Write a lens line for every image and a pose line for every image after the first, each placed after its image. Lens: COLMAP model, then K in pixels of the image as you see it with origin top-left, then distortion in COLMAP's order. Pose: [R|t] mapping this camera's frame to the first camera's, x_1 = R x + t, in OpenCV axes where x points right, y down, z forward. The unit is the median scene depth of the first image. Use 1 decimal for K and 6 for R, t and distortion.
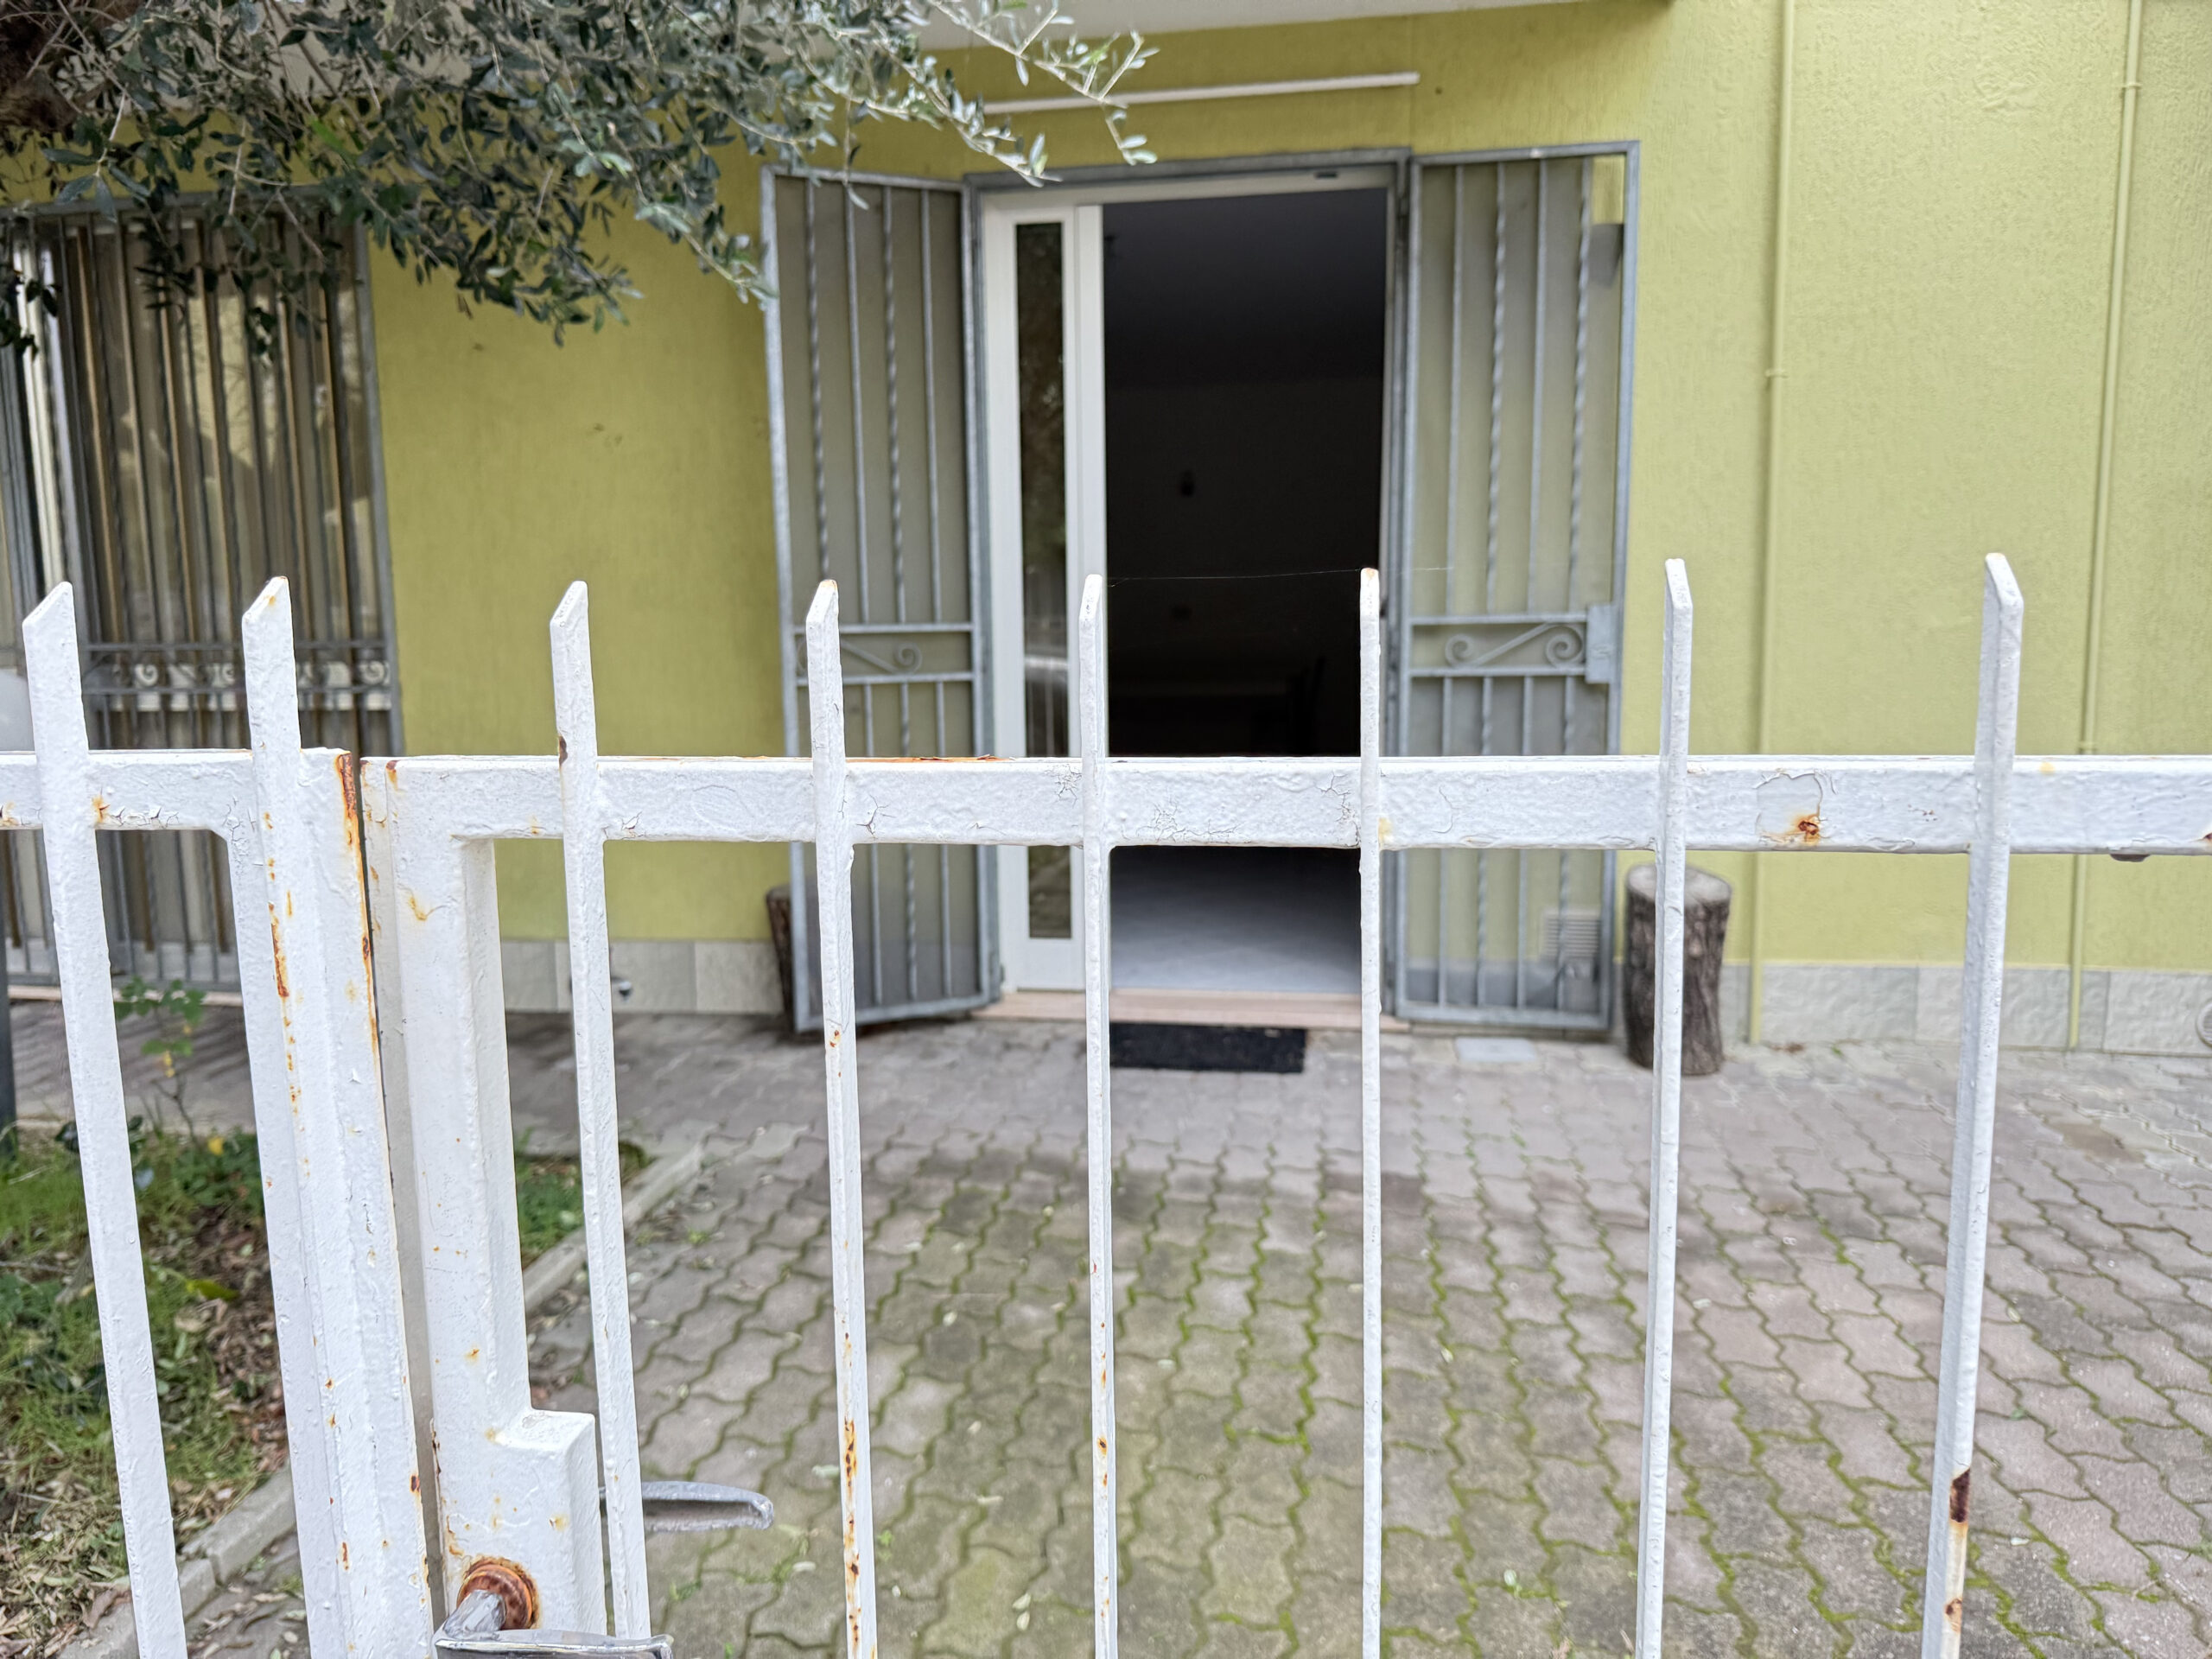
lens RADIAL K [[1571.0, 0, 1112.6], [0, 1571.0, 813.6], [0, 0, 1]] dist [0.072095, -0.121157]
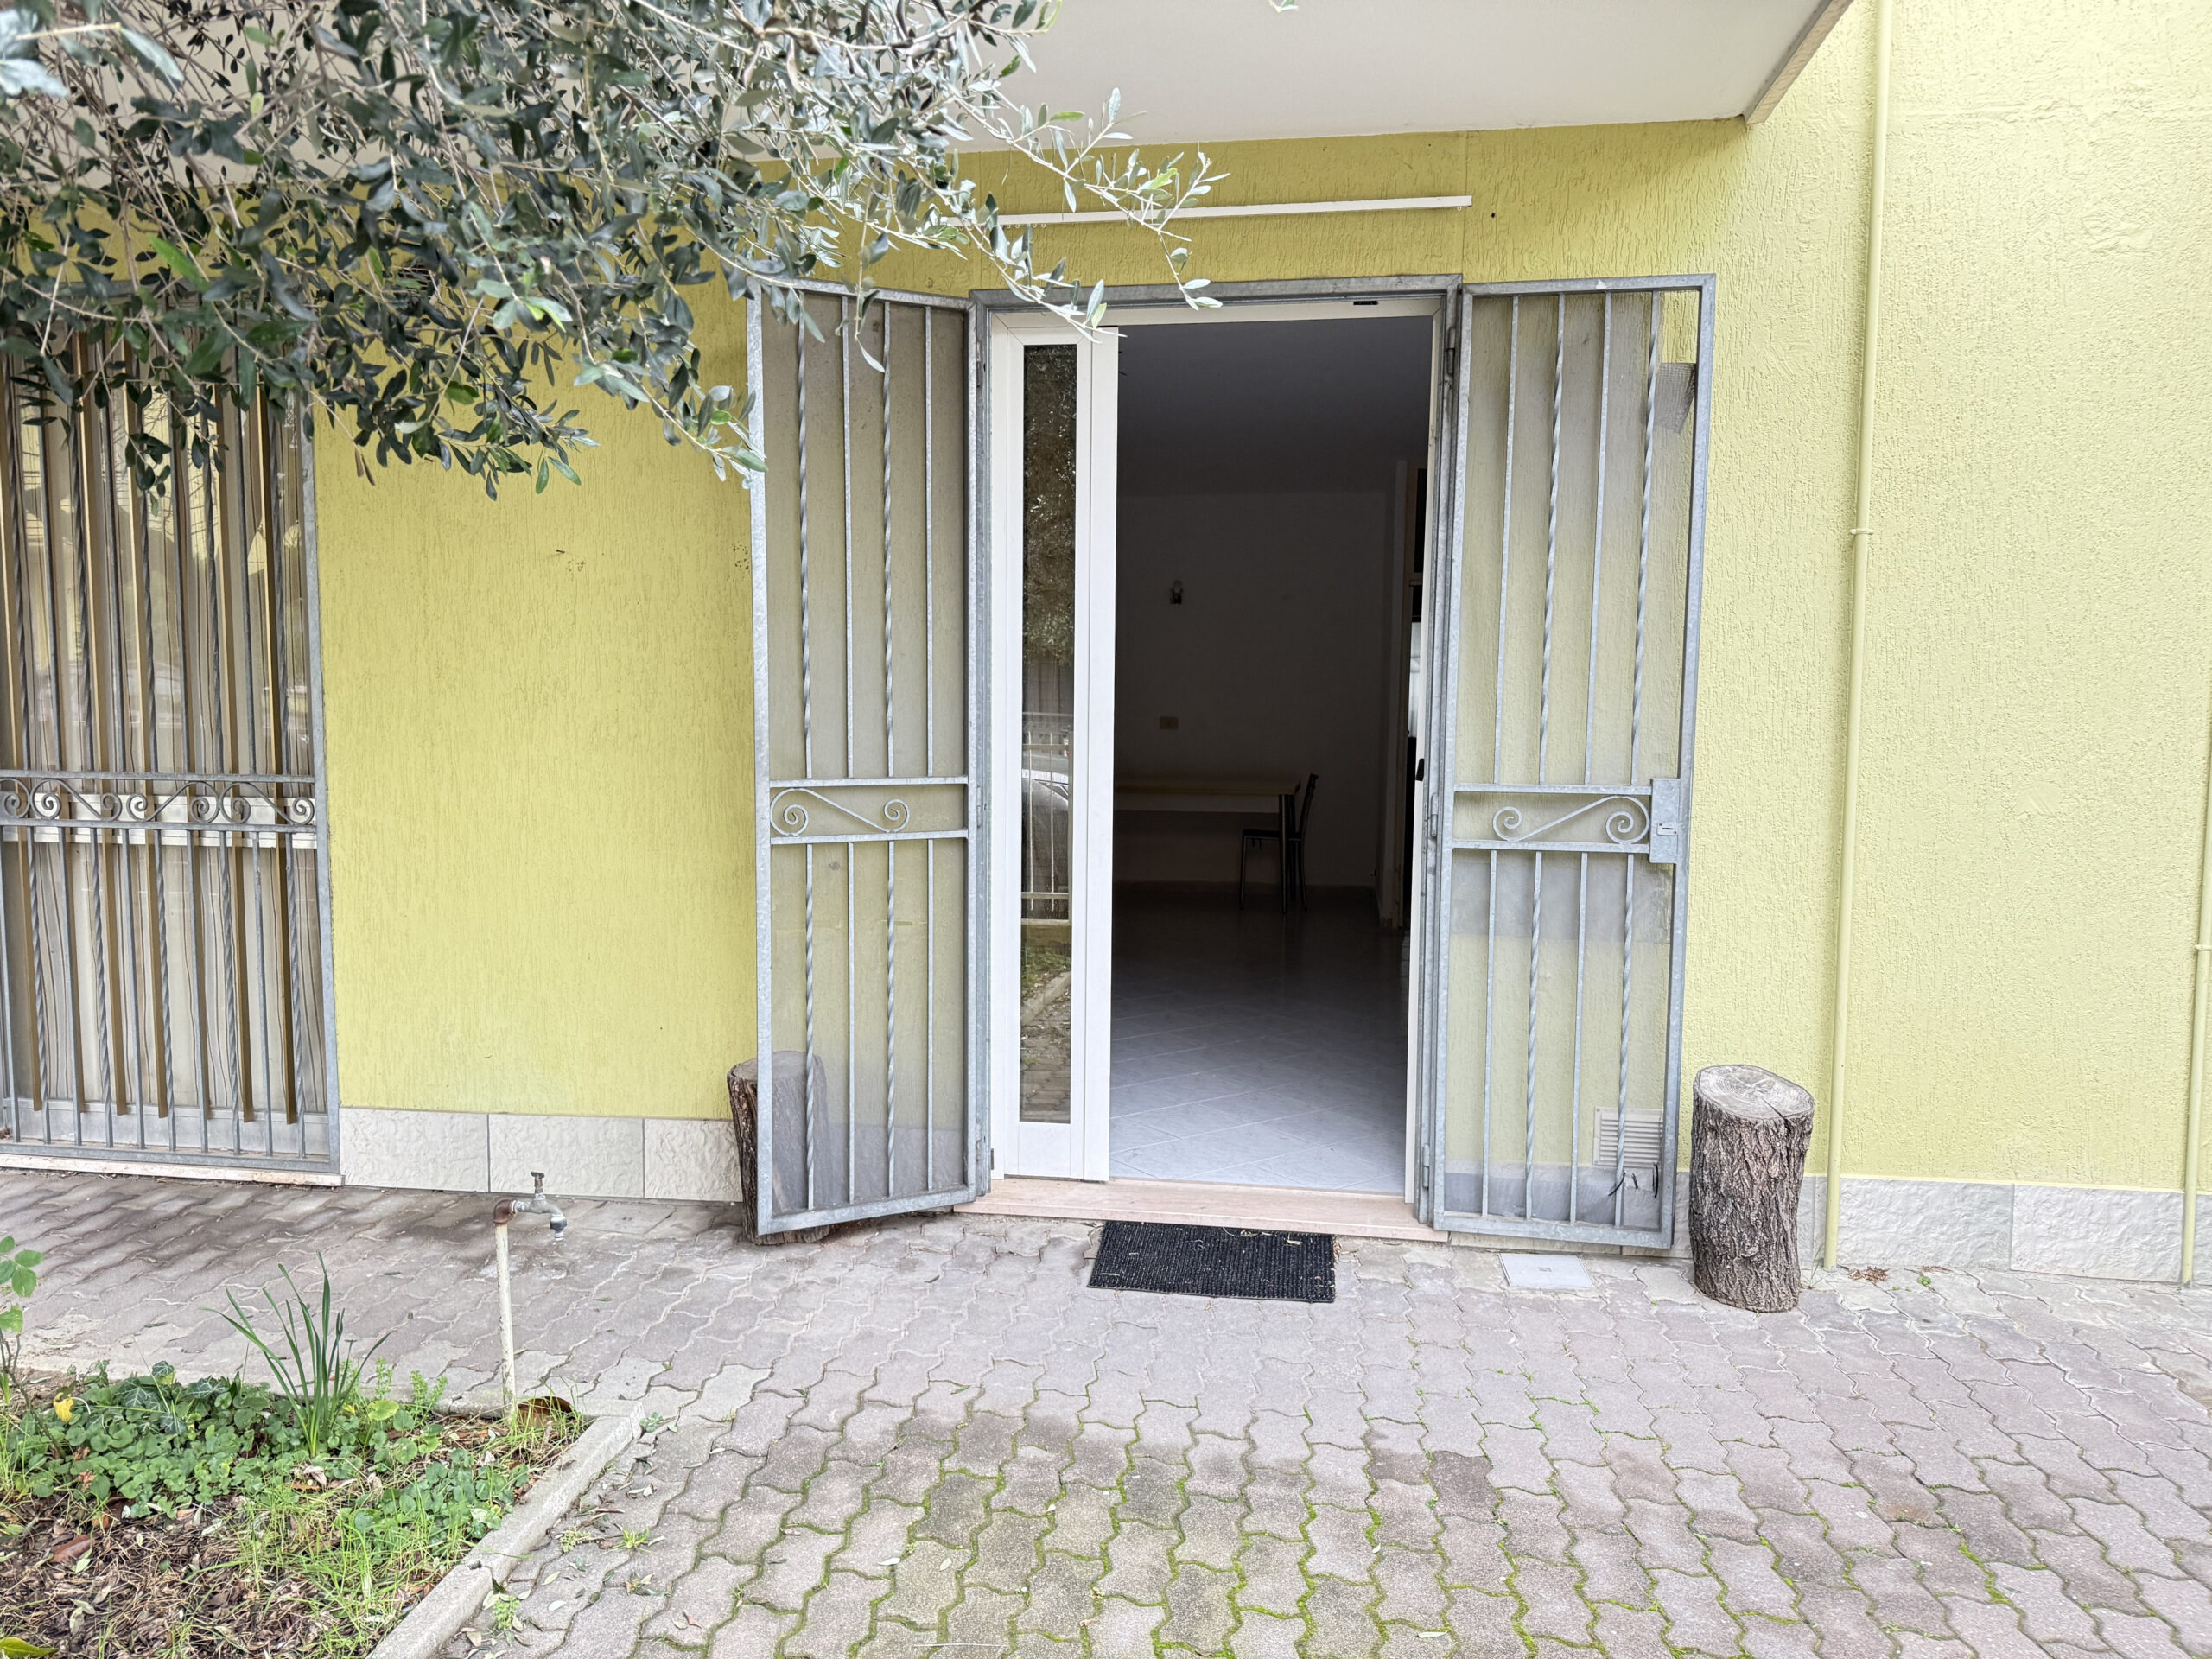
lens RADIAL K [[1554.6, 0, 1118.2], [0, 1554.6, 829.2], [0, 0, 1]] dist [0.086272, -0.125718]
pose [[0.999539, 0.019647, 0.023129, -0.030346], [-0.018676, 0.998964, -0.041494, -0.072583], [-0.023920, 0.041043, 0.998871, 0.136107]]
